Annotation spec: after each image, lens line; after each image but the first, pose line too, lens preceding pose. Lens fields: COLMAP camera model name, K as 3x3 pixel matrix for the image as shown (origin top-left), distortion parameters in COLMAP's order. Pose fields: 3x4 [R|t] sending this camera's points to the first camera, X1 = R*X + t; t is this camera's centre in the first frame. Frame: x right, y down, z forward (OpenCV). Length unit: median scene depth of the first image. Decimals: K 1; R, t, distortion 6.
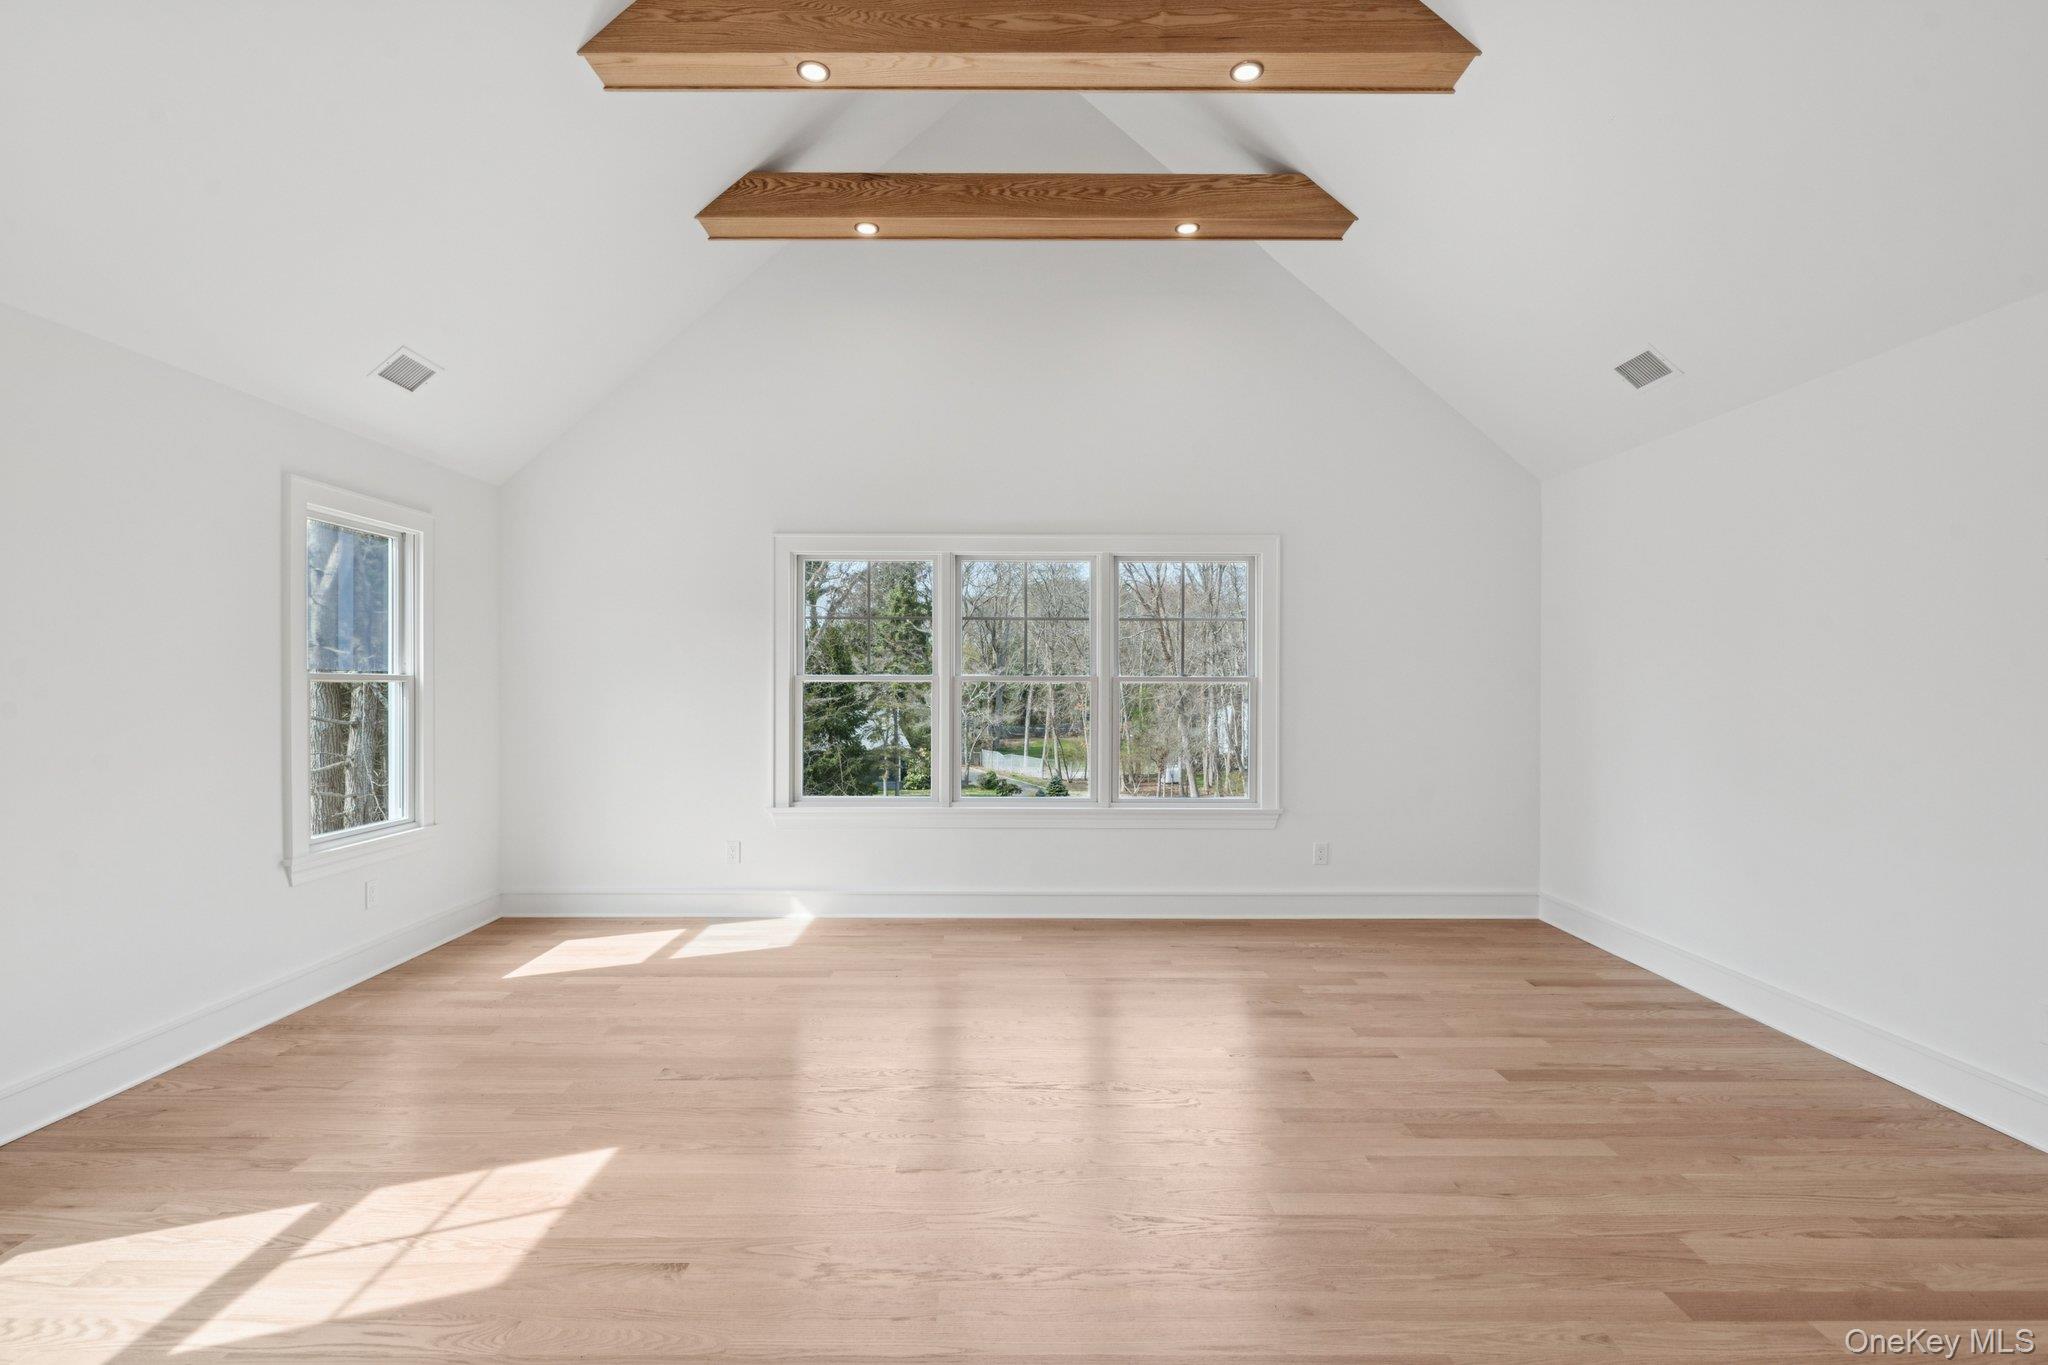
lens RADIAL K [[970.9, 0, 1022.2], [0, 970.9, 684.8], [0, 0, 1]] dist [0.000058, -0.000815]
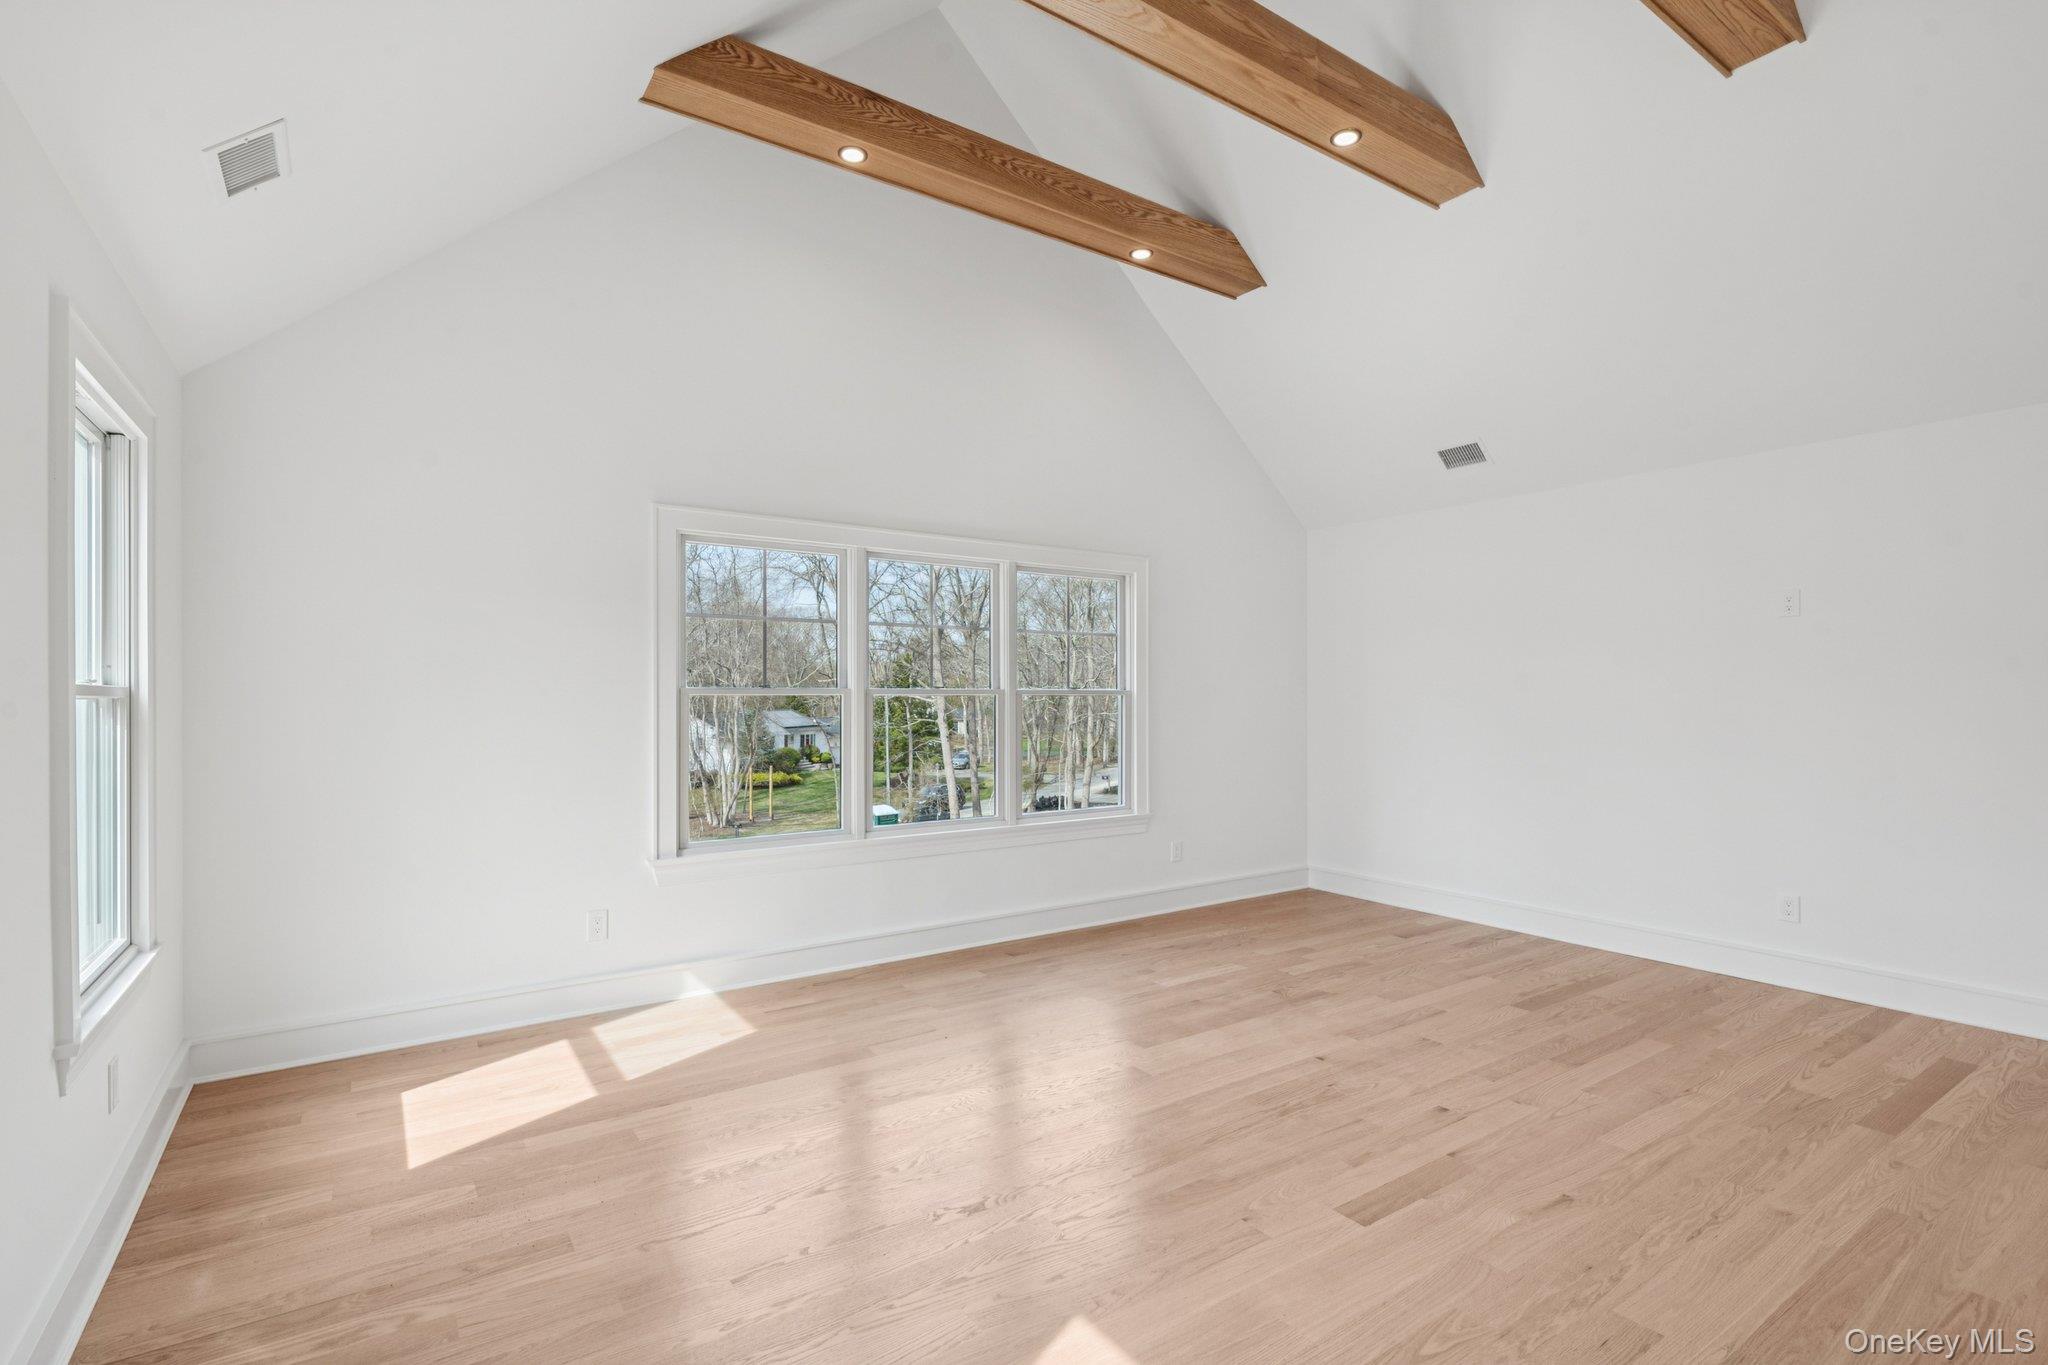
lens RADIAL K [[955.9, 0, 1021.5], [0, 955.9, 692.0], [0, 0, 1]] dist [0.002538, -0.001127]
pose [[0.823785, -0.000624, 0.566902, -0.521905], [0.003968, 0.999981, -0.004665, -0.001693], [-0.566888, 0.006093, 0.823772, 0.246177]]
